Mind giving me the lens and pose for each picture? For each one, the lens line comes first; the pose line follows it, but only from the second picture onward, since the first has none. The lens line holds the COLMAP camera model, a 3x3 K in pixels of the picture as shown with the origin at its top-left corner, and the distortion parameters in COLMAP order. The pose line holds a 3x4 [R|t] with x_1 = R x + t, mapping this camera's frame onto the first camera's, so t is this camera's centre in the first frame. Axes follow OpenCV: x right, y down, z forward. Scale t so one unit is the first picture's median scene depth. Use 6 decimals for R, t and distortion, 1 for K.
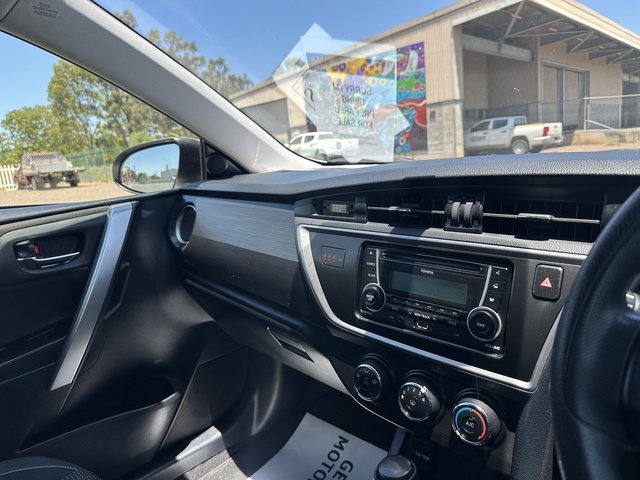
lens RADIAL K [[463.9, 0, 315.9], [0, 463.9, 234.8], [0, 0, 1]] dist [-0.014717, -0.005329]
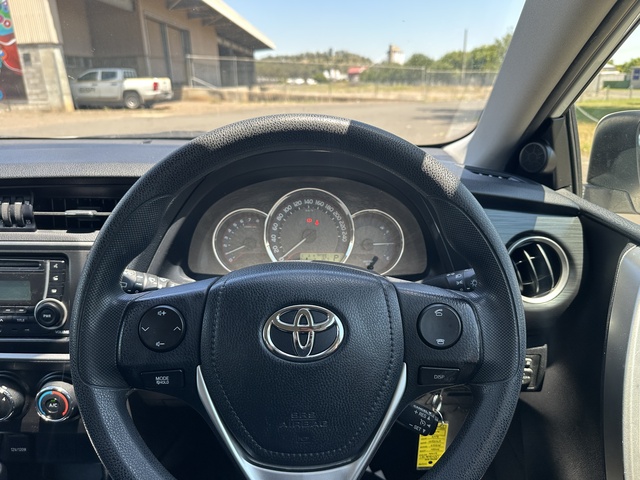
lens RADIAL K [[463.9, 0, 330.1], [0, 463.9, 238.1], [0, 0, 1]] dist [-0.014717, -0.005329]
pose [[0.698780, -0.160604, 0.697075, 0.041149], [0.088206, 0.986379, 0.138837, -0.033458], [-0.709878, -0.035530, 0.703428, -0.098307]]
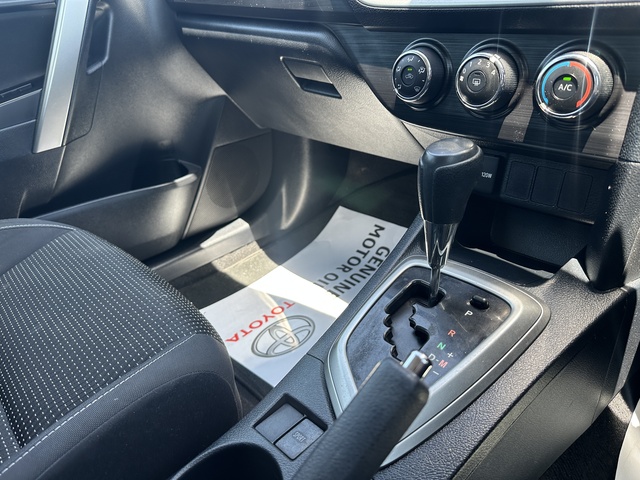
lens RADIAL K [[463.9, 0, 325.7], [0, 463.9, 238.4], [0, 0, 1]] dist [-0.014717, -0.005329]
pose [[0.997951, -0.020890, -0.060476, 0.008422], [0.039464, 0.944955, 0.324811, 0.167861], [0.050362, -0.326532, 0.943843, 0.118514]]
